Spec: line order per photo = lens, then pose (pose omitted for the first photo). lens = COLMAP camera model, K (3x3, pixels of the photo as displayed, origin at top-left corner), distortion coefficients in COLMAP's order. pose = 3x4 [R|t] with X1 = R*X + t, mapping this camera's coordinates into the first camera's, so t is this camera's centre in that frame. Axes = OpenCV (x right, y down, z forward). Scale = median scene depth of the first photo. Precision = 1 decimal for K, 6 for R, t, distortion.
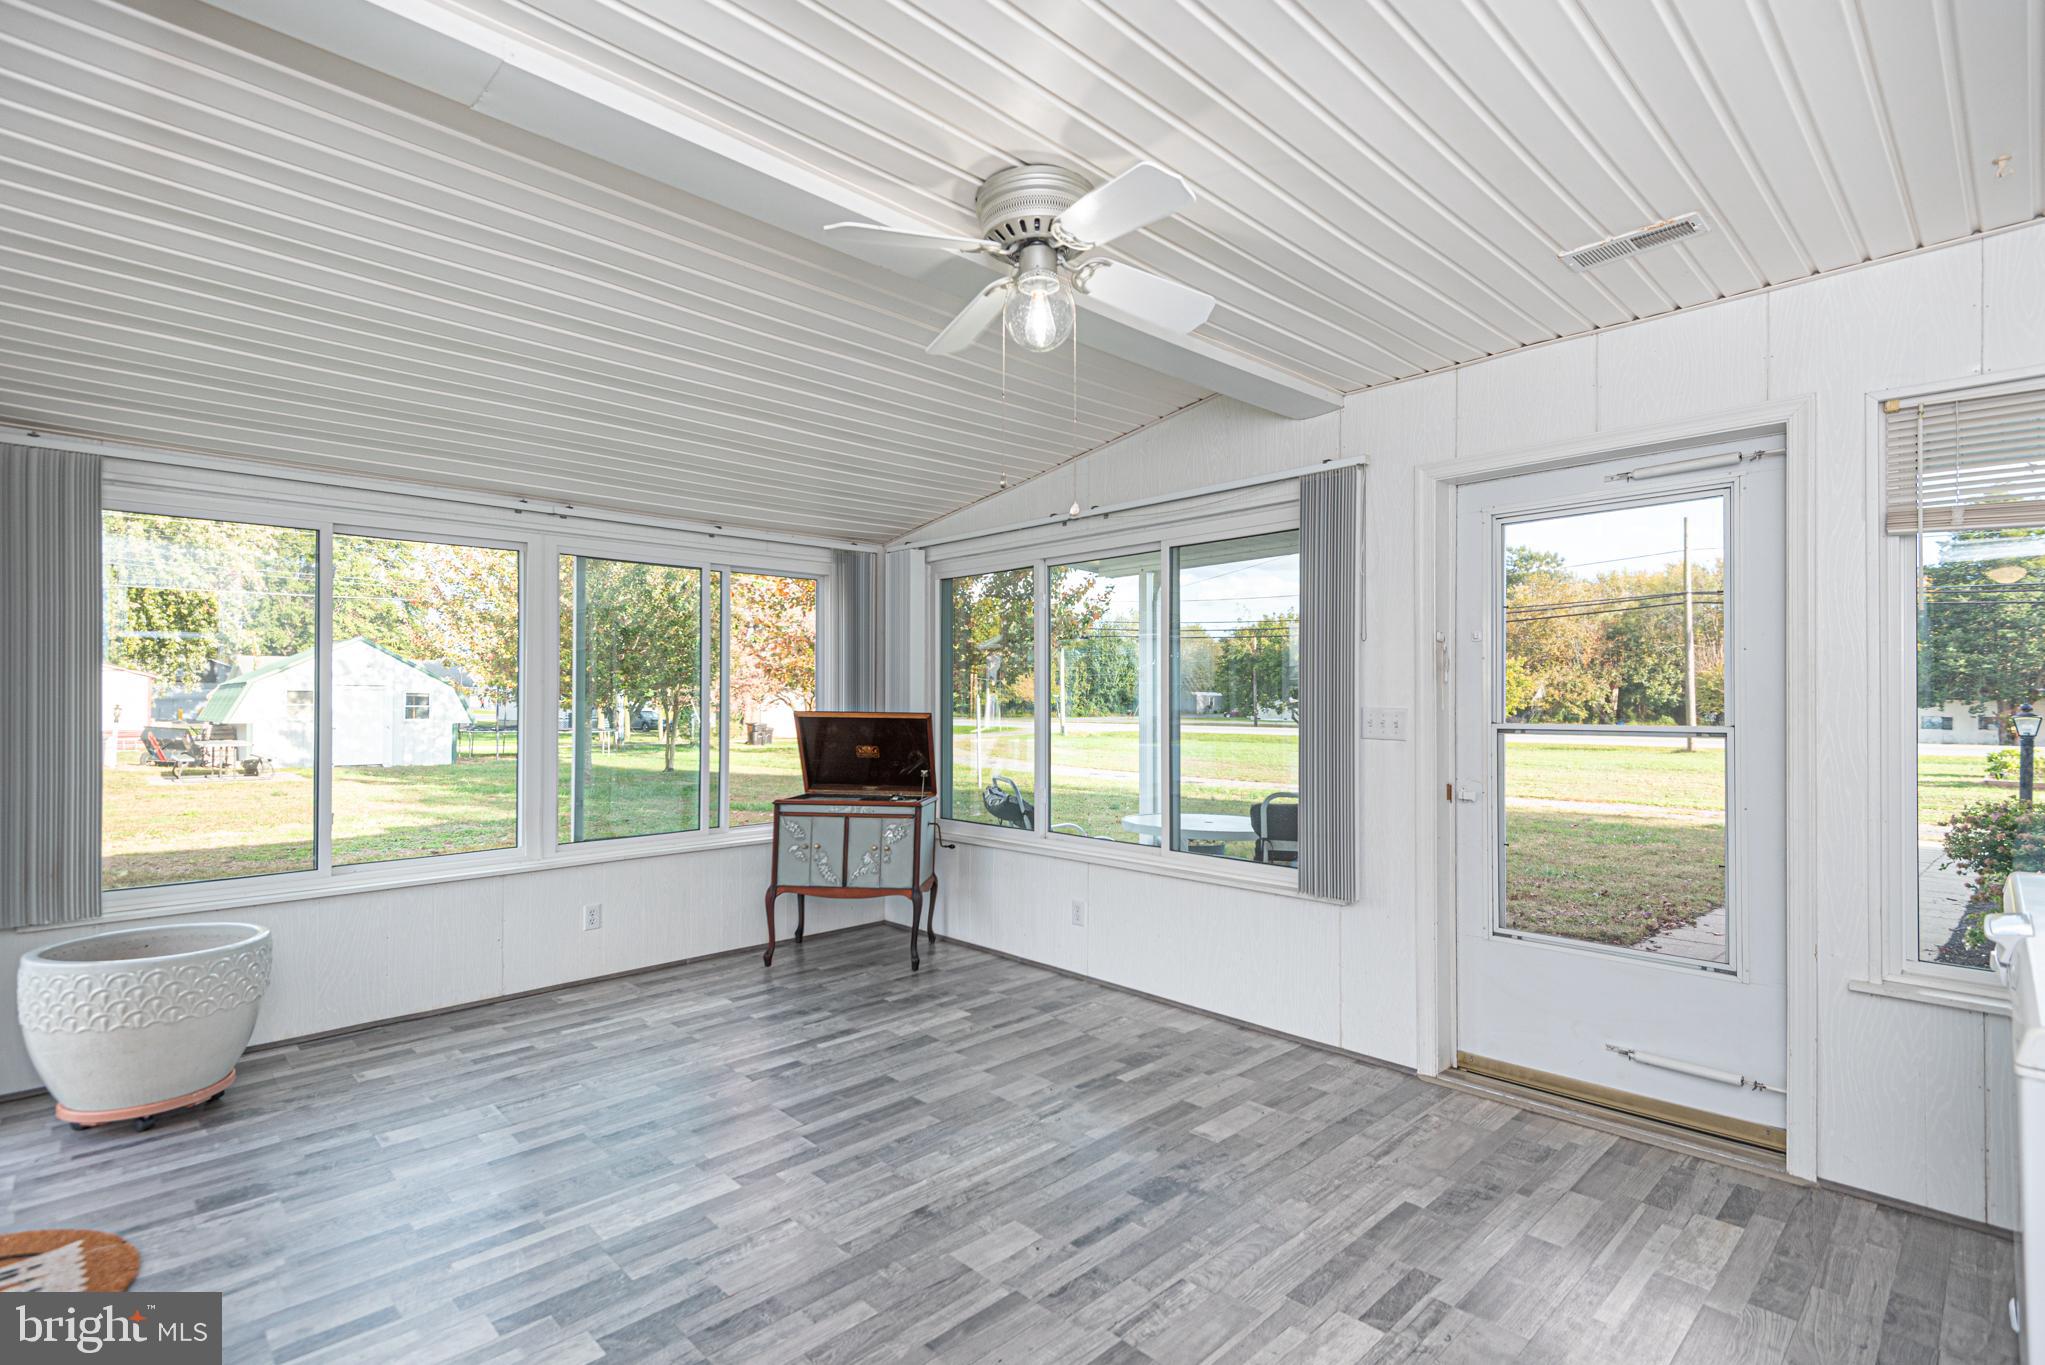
lens RADIAL K [[933.1, 0, 1011.8], [0, 933.1, 691.3], [0, 0, 1]] dist [0.051241, -0.025915]
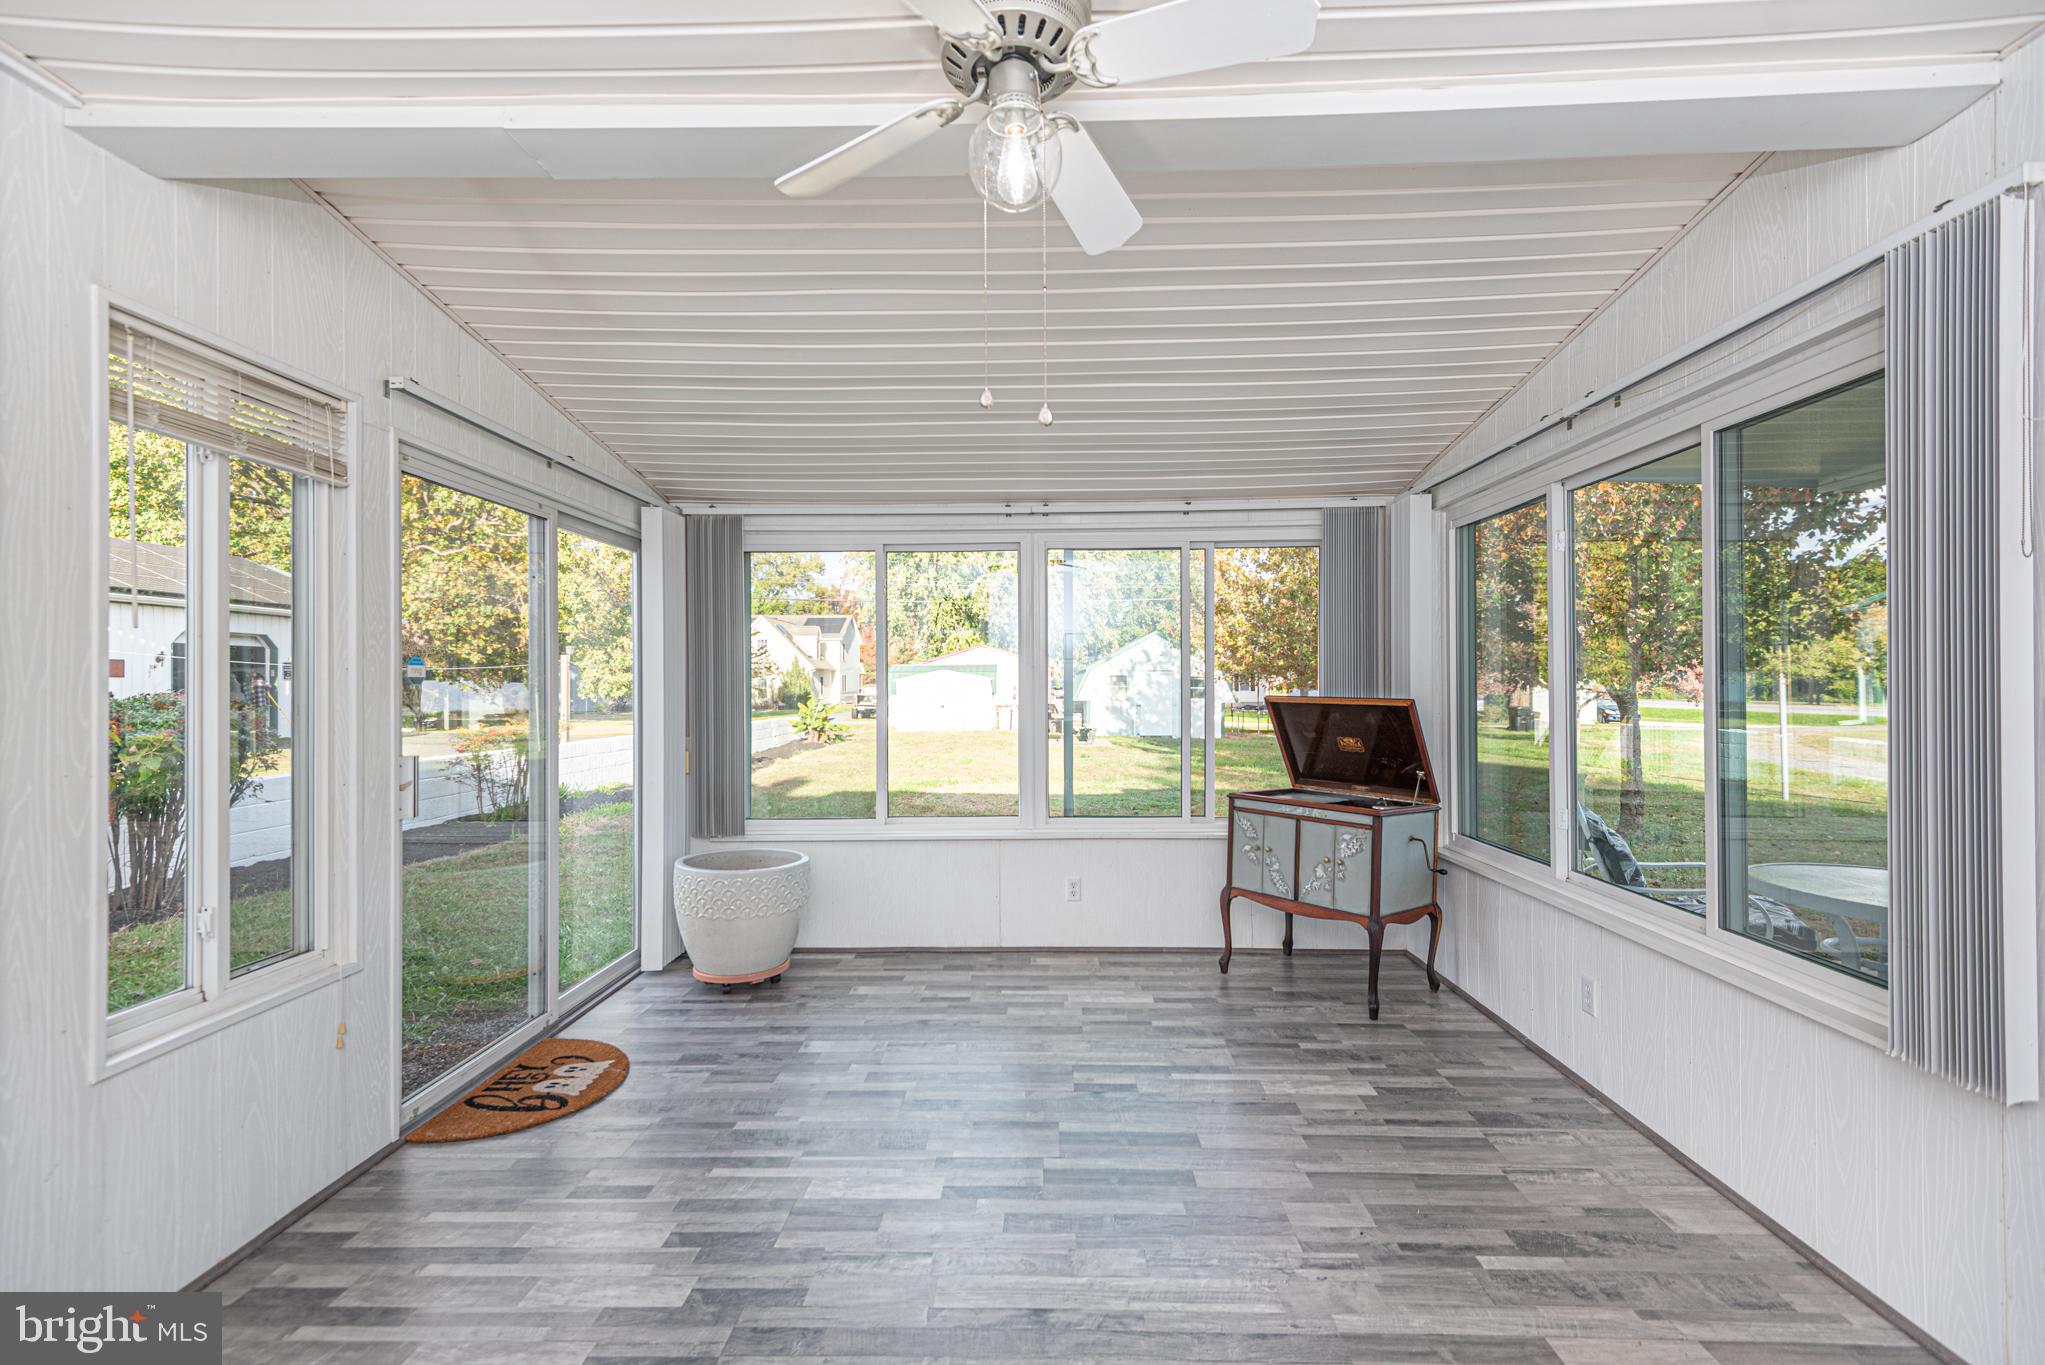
lens RADIAL K [[929.4, 0, 1019.0], [0, 929.4, 677.7], [0, 0, 1]] dist [0.048829, -0.025090]
pose [[0.720614, -0.007363, -0.693298, 0.282386], [0.010844, 0.999941, 0.000652, 0.001202], [0.693252, -0.007988, 0.720651, 0.249203]]
